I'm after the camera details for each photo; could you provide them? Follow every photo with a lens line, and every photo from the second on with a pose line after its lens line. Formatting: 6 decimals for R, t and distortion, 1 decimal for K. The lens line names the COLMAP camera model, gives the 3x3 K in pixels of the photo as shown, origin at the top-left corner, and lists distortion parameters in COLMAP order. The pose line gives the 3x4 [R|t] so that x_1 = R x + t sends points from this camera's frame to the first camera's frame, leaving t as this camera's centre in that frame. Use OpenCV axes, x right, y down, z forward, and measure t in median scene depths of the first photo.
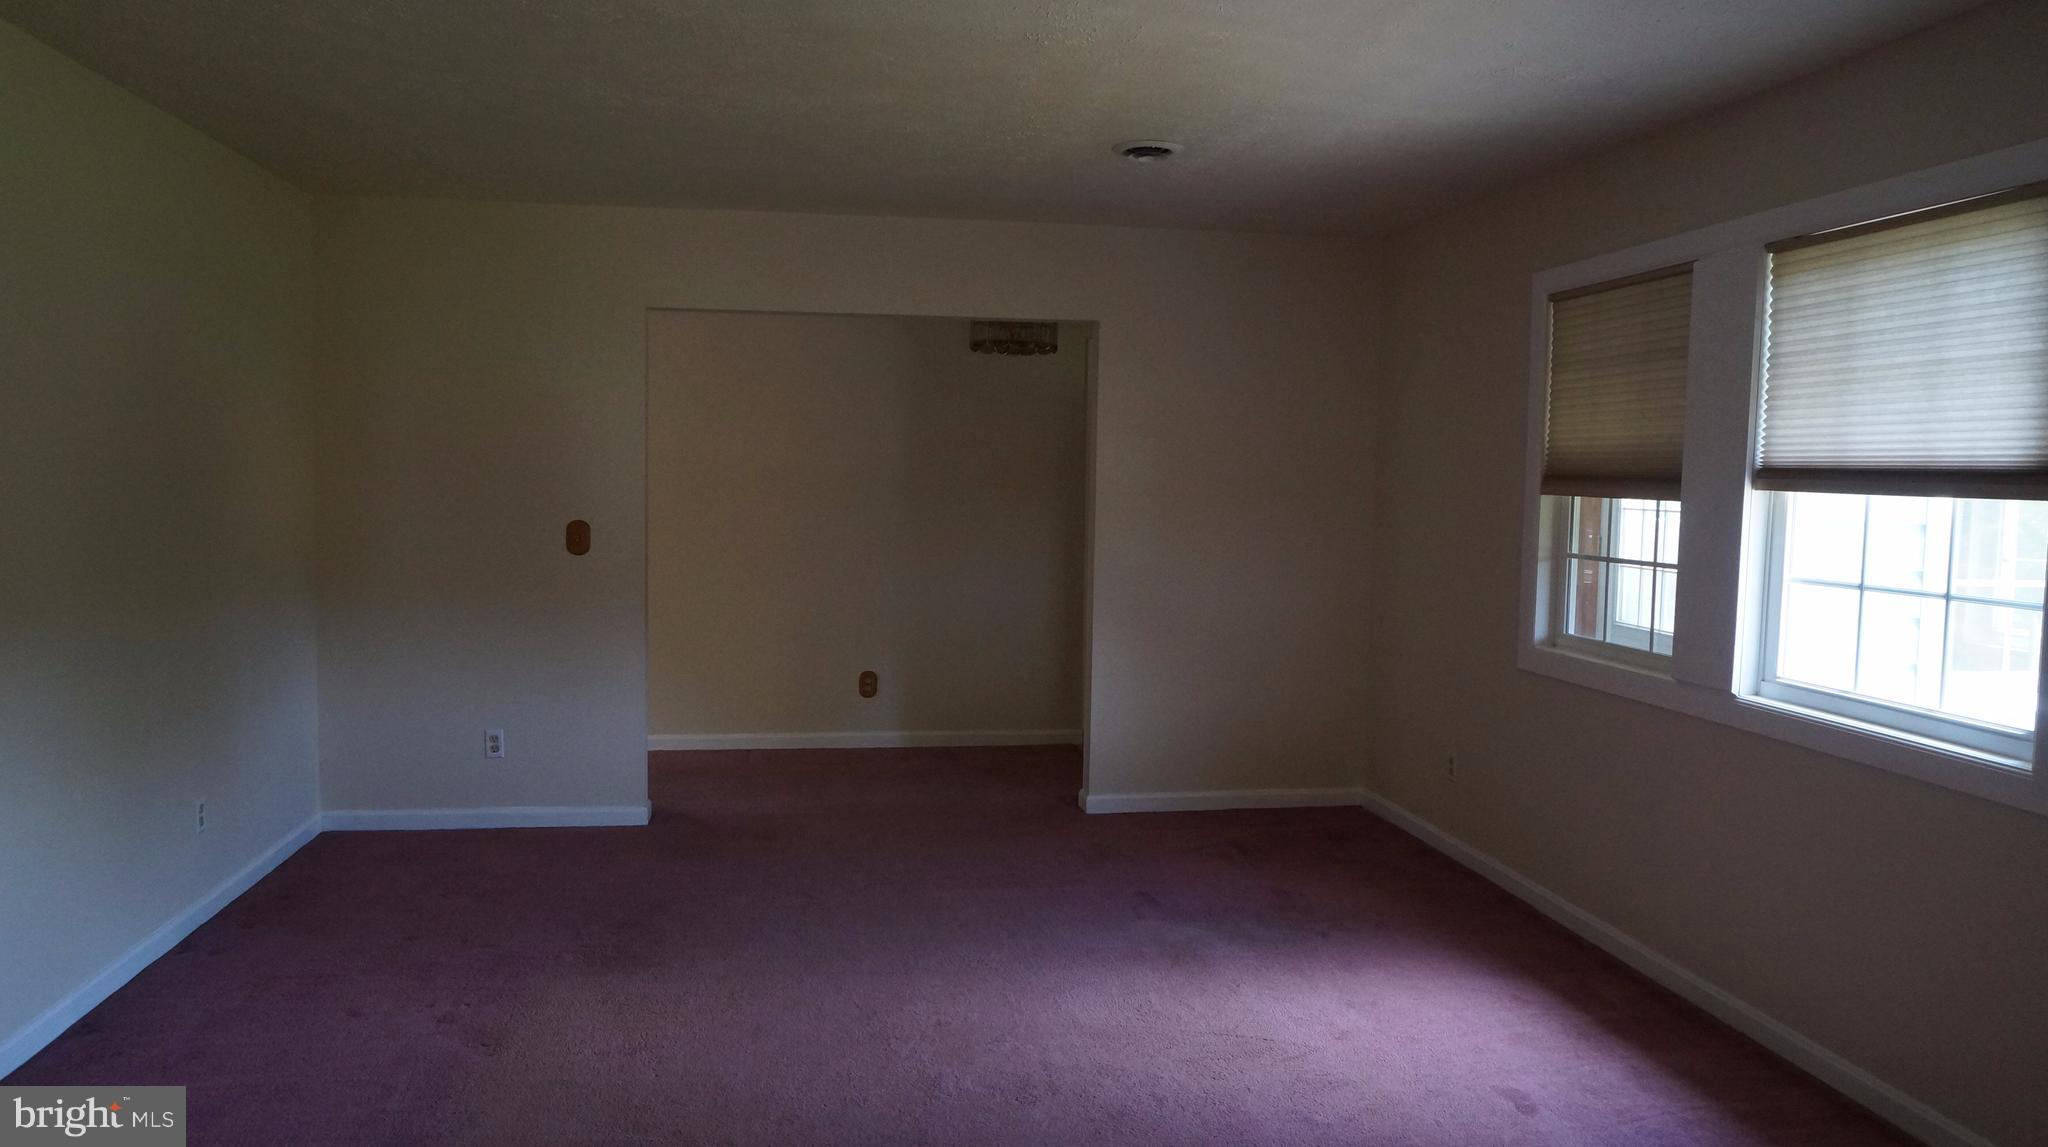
lens RADIAL K [[1378.6, 0, 1028.2], [0, 1378.6, 572.4], [0, 0, 1]] dist [-0.059116, 0.035792]
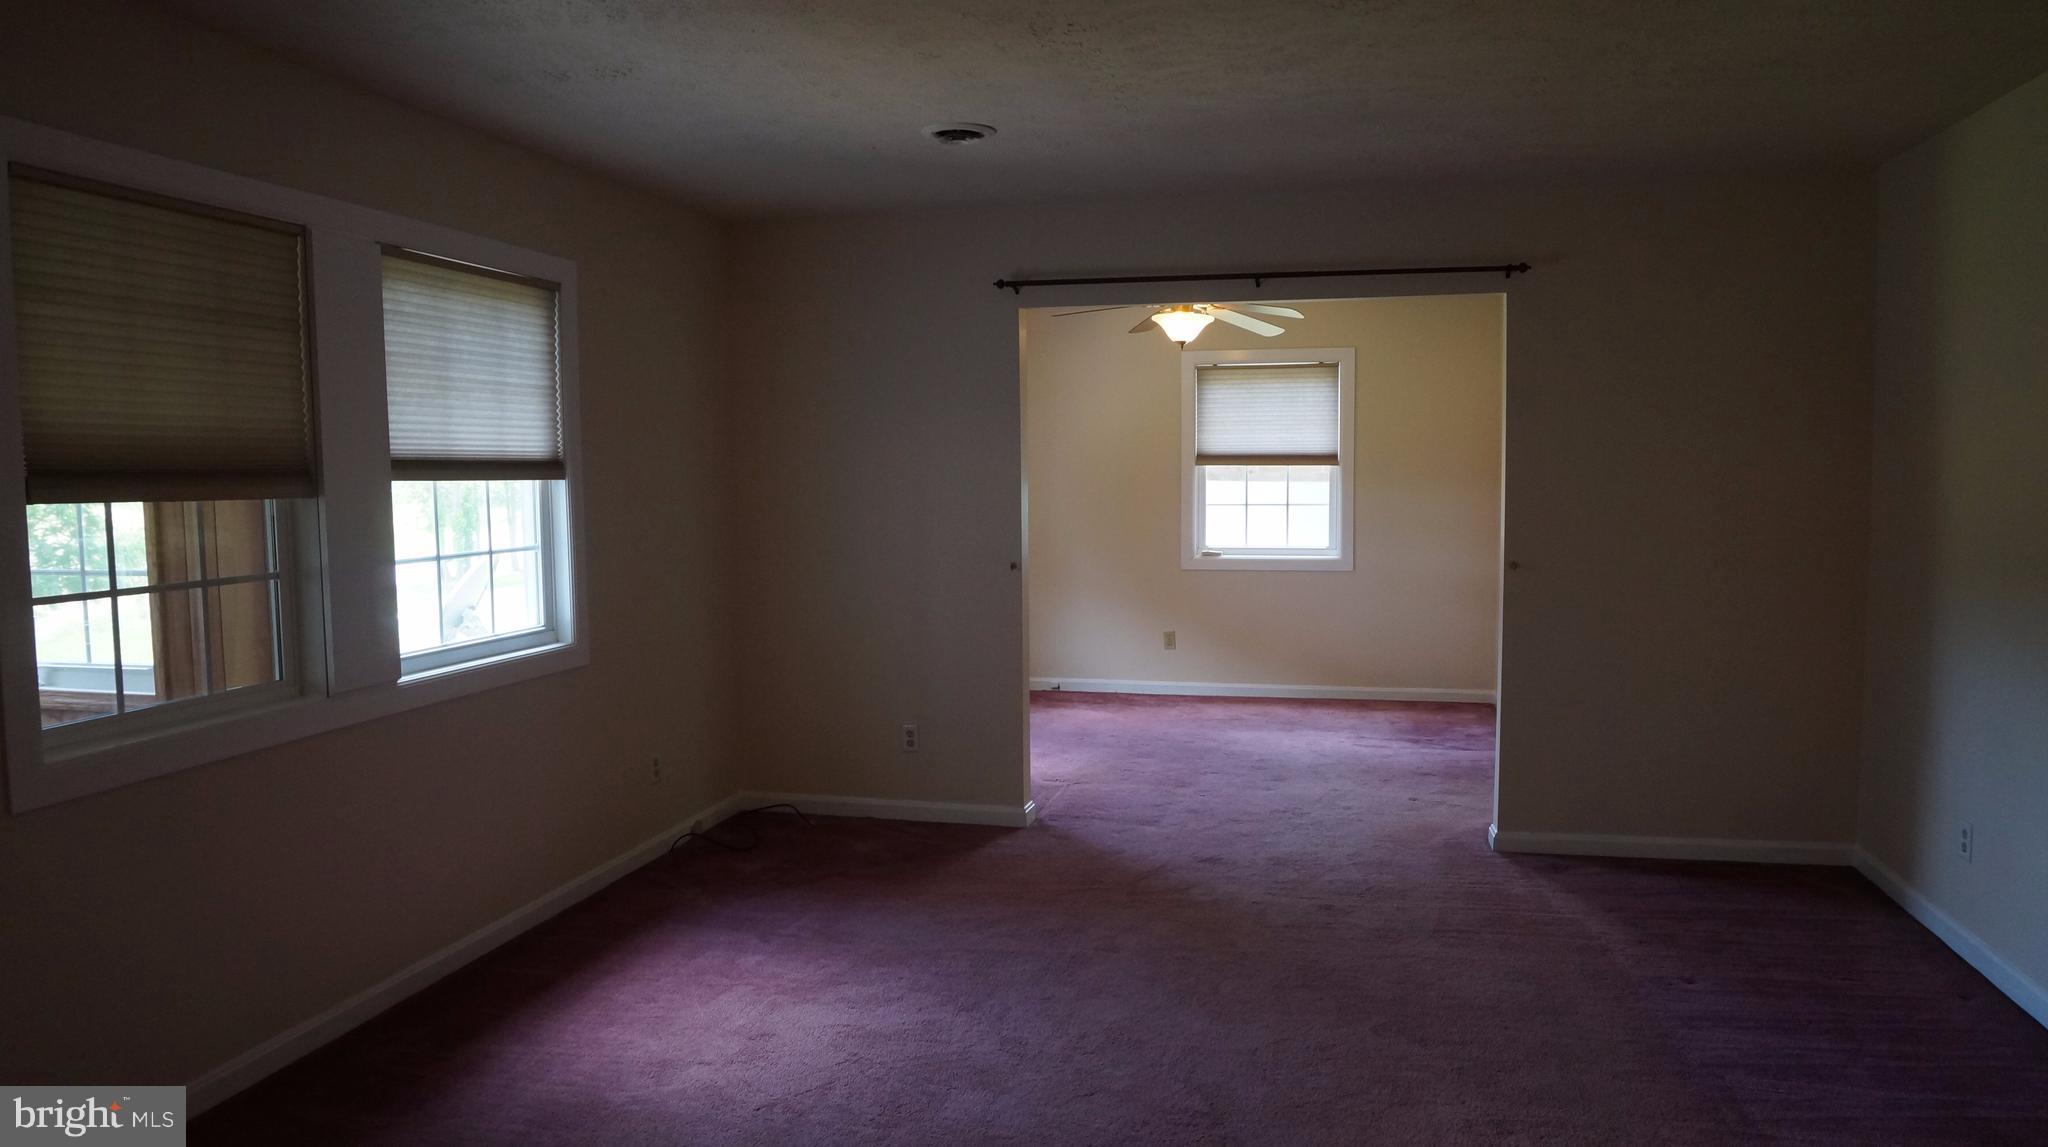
lens RADIAL K [[1378.6, 0, 1028.2], [0, 1378.6, 572.4], [0, 0, 1]] dist [-0.059116, 0.035792]
pose [[-0.921401, -0.035488, 0.386989, -0.341129], [0.024140, 0.988672, 0.148141, -0.143900], [-0.387863, 0.145839, -0.910106, 1.900905]]
